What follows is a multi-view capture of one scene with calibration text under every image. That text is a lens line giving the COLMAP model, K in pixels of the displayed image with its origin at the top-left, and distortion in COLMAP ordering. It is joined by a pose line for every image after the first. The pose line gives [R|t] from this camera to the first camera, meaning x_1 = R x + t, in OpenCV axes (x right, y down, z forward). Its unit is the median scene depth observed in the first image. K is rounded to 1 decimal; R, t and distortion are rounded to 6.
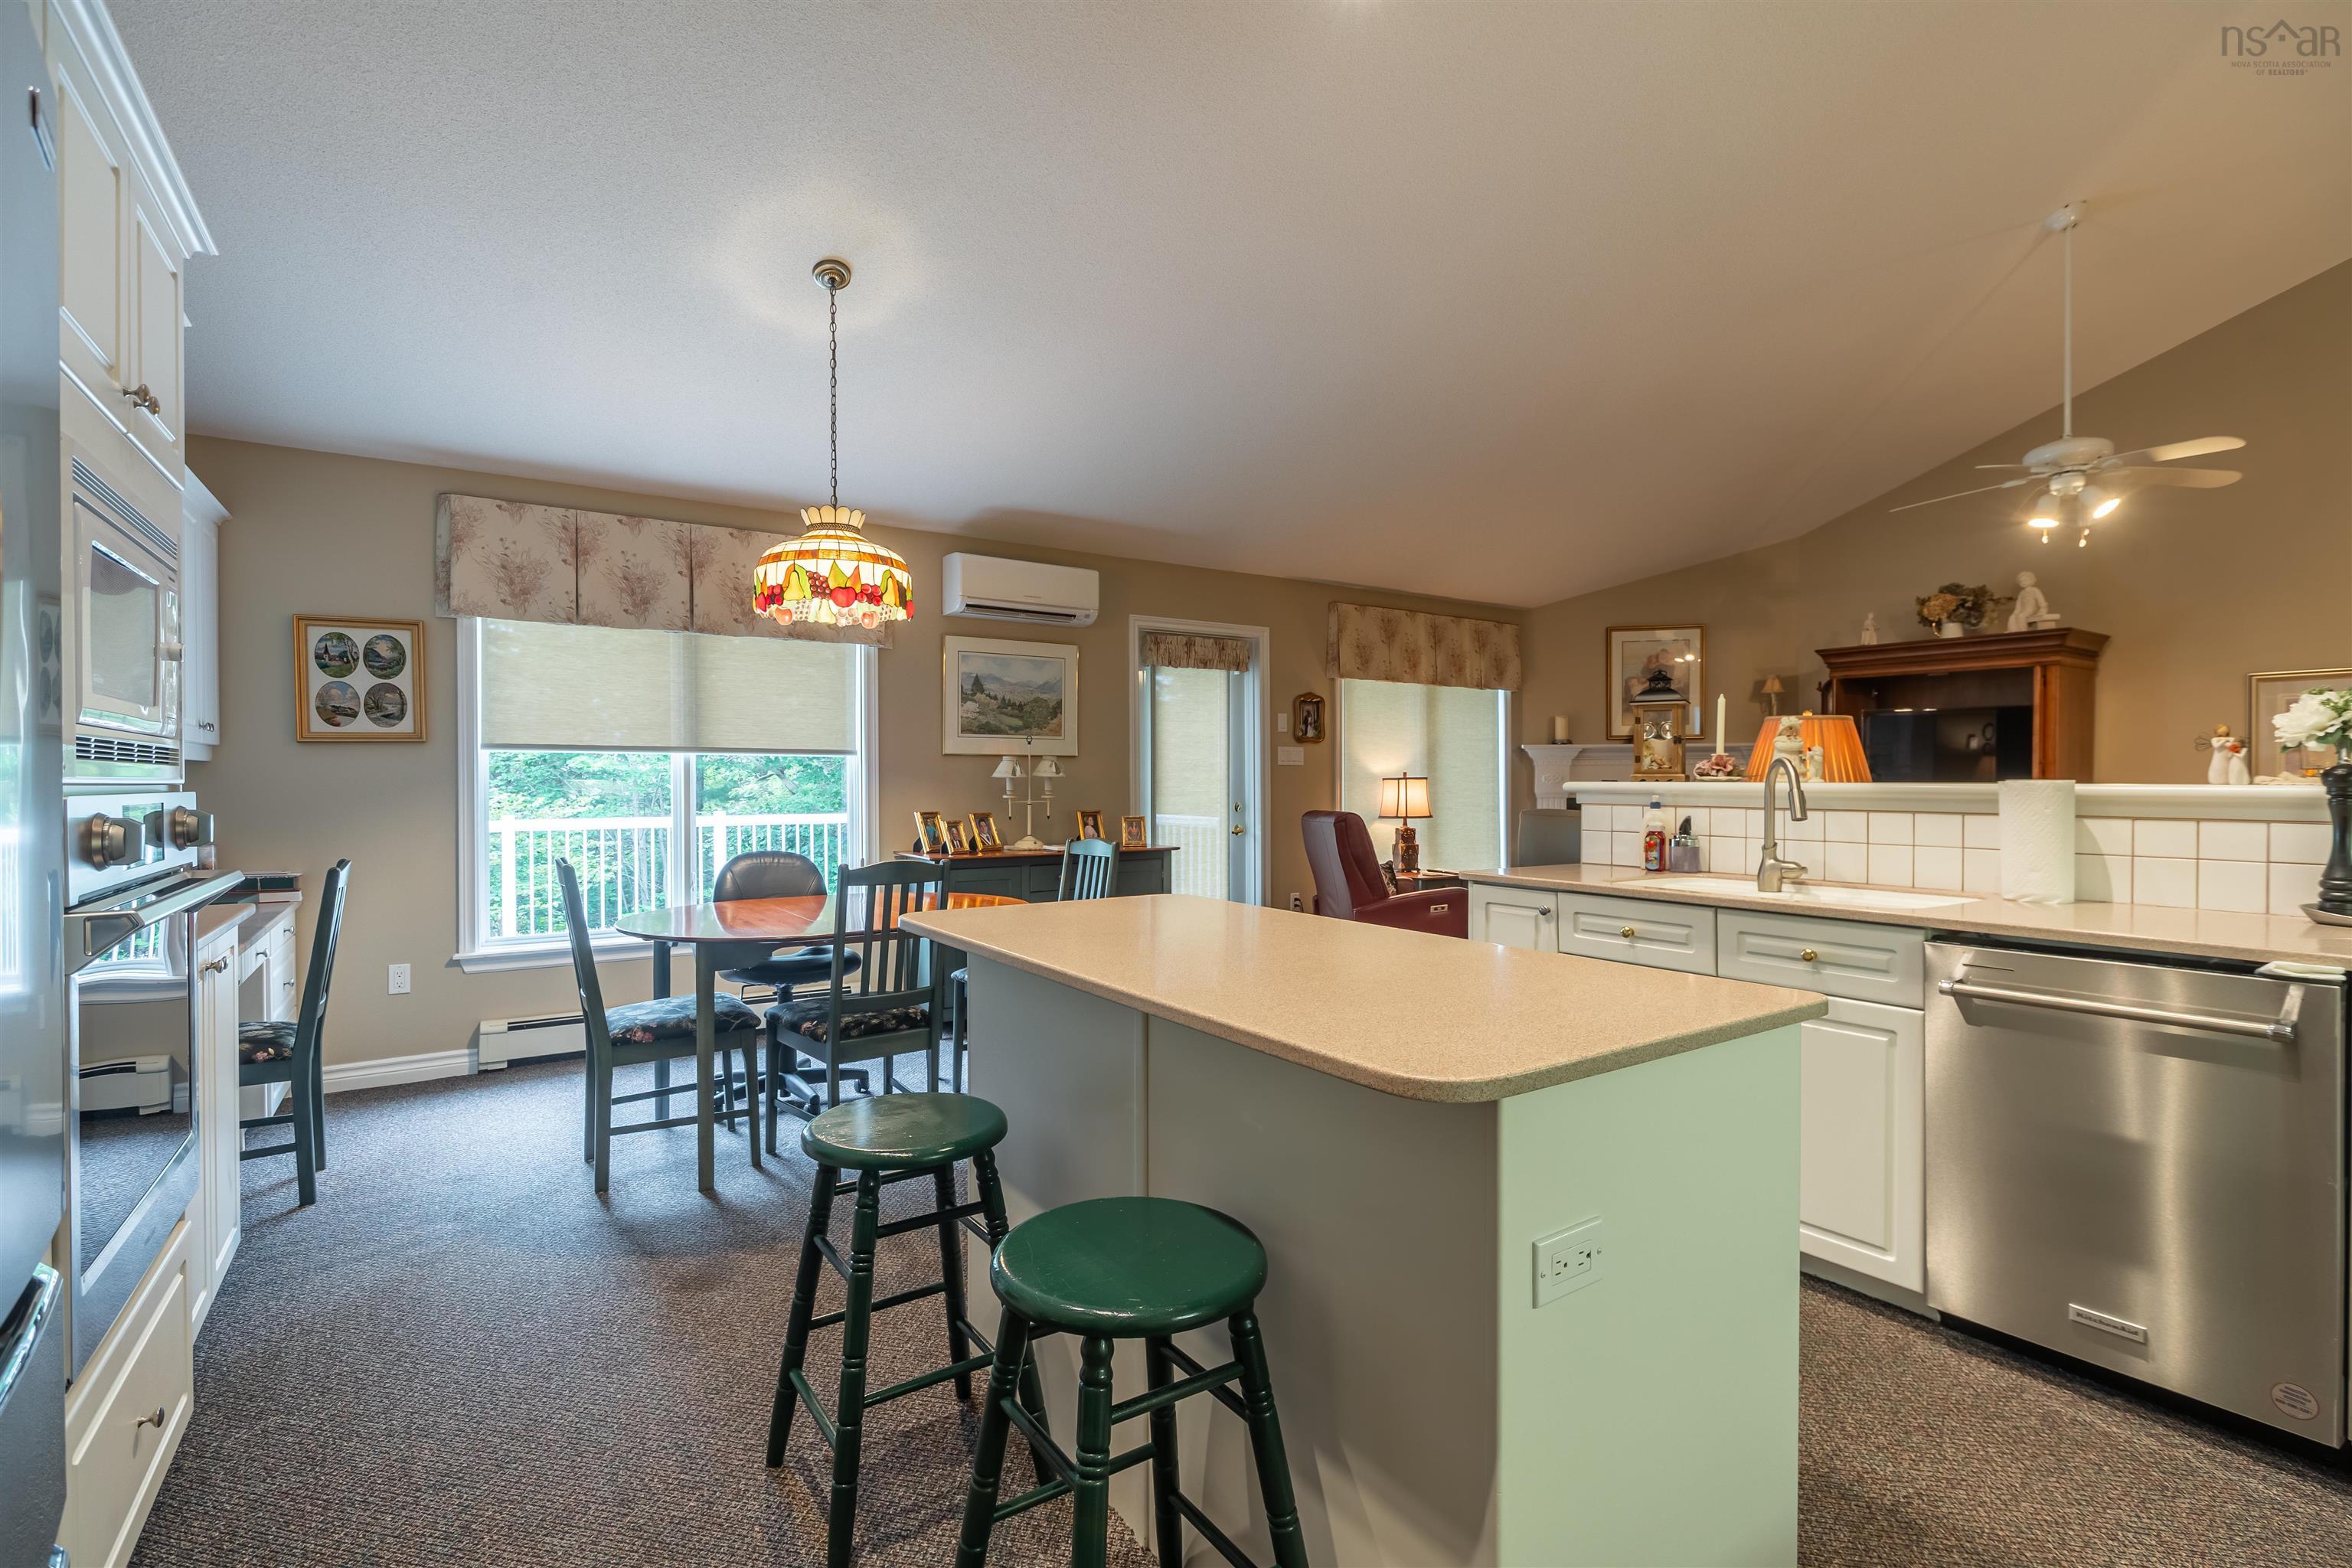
lens RADIAL K [[1069.5, 0, 1169.3], [0, 1069.5, 780.8], [0, 0, 1]] dist [0.000578, 0.001055]
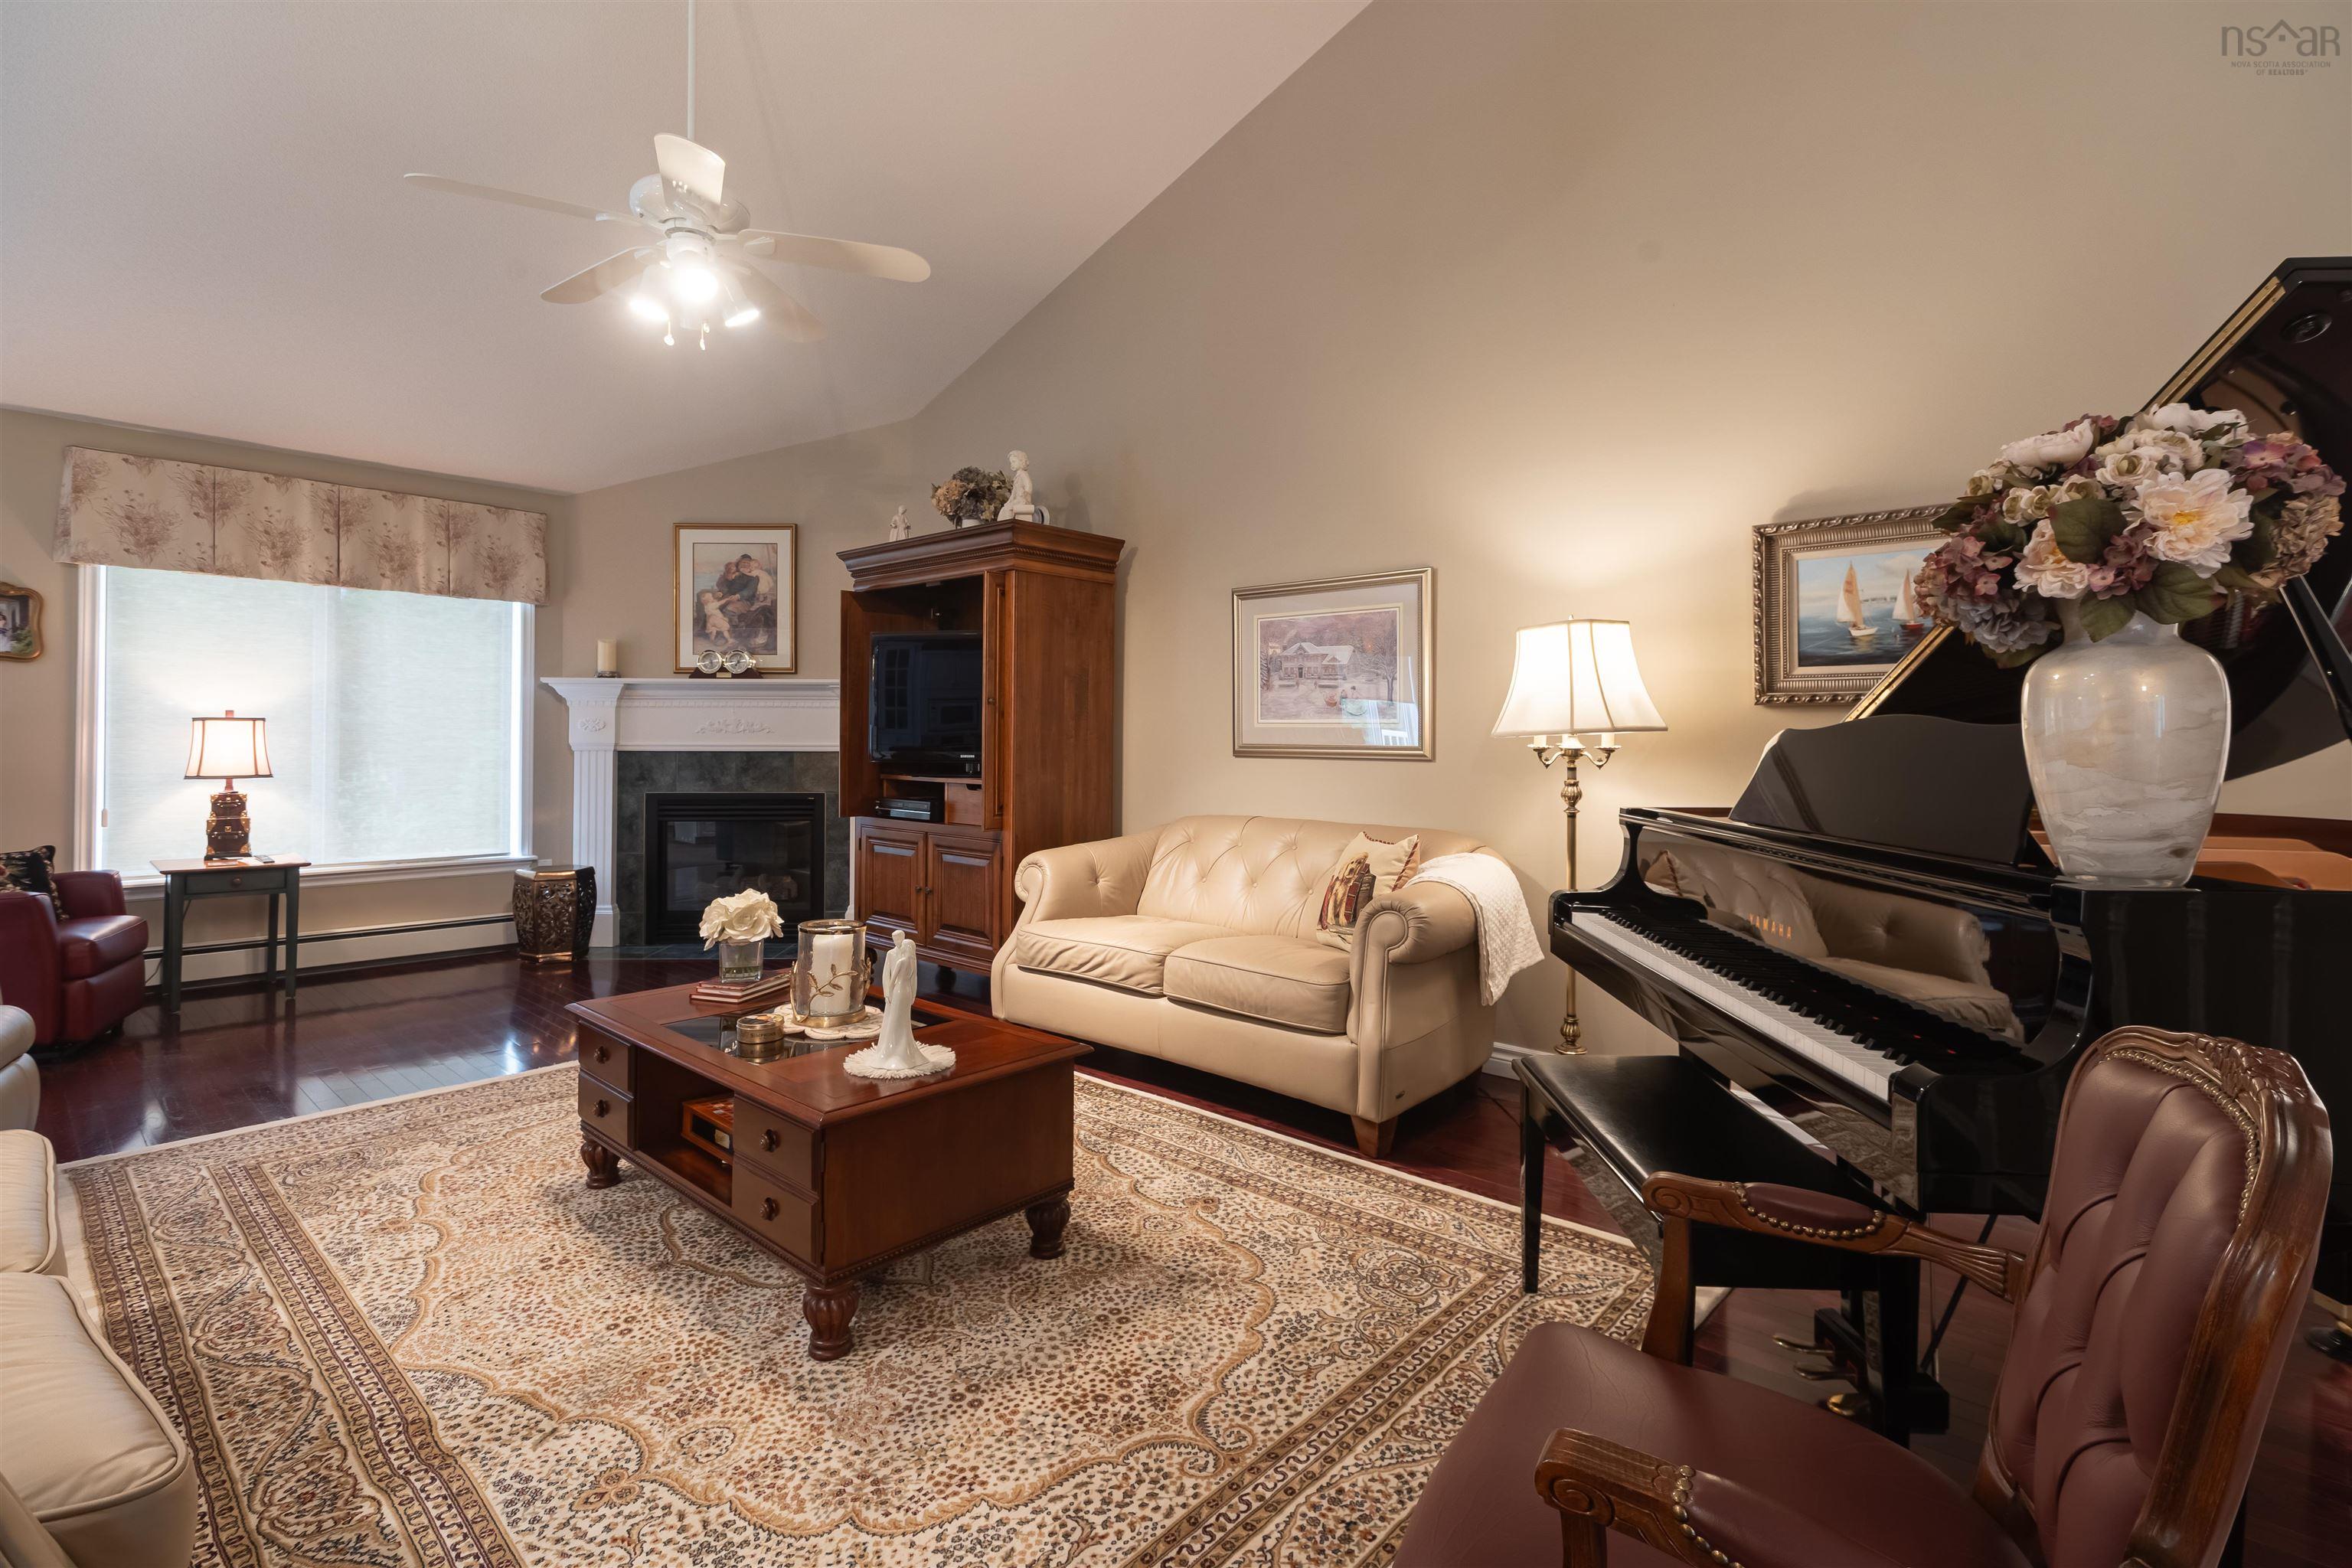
lens RADIAL K [[1086.3, 0, 1168.3], [0, 1086.3, 727.4], [0, 0, 1]] dist [-0.002262, -0.000097]
pose [[0.970212, 0.007077, 0.242154, 0.626453], [-0.004061, 0.999908, -0.012955, 0.009217], [-0.242224, 0.011586, 0.970151, 0.198275]]
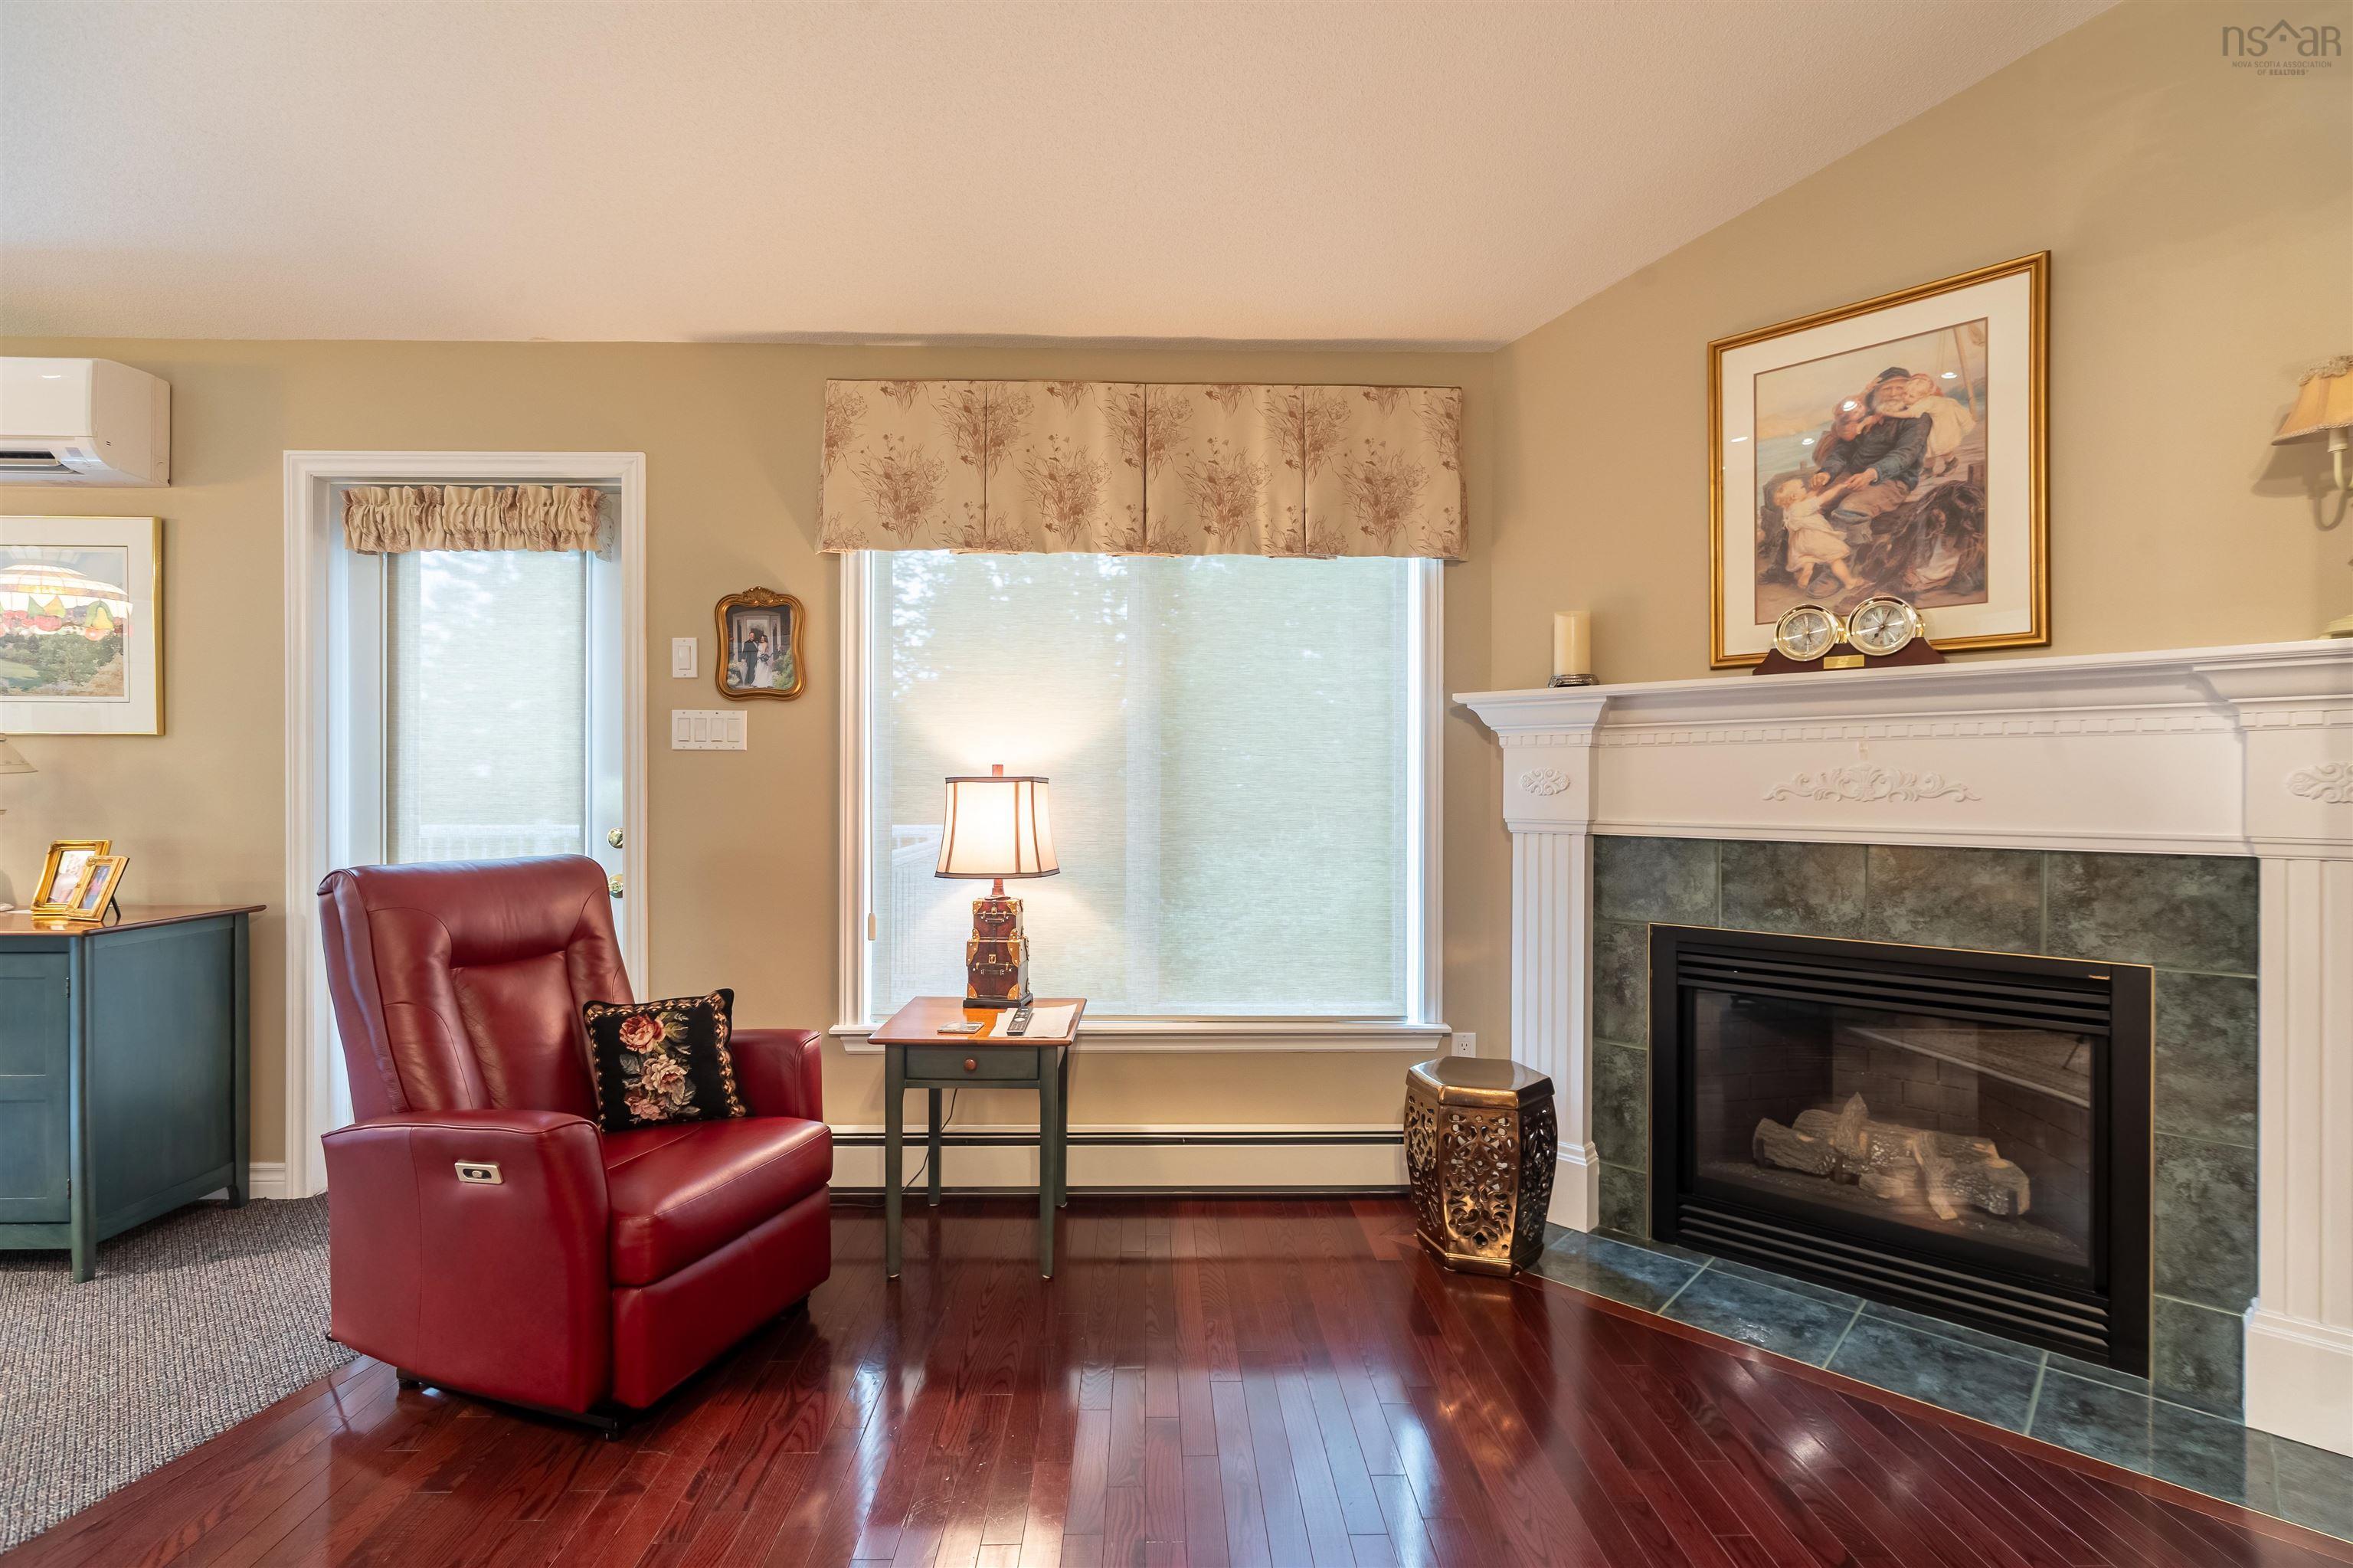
lens RADIAL K [[1070.0, 0, 1169.8], [0, 1070.0, 780.8], [0, 0, 1]] dist [0.000578, 0.001055]
pose [[0.844556, 0.002472, -0.535461, 0.498589], [-0.002870, 0.999996, 0.000090, -0.002002], [0.535459, 0.001461, 0.844560, 0.685077]]
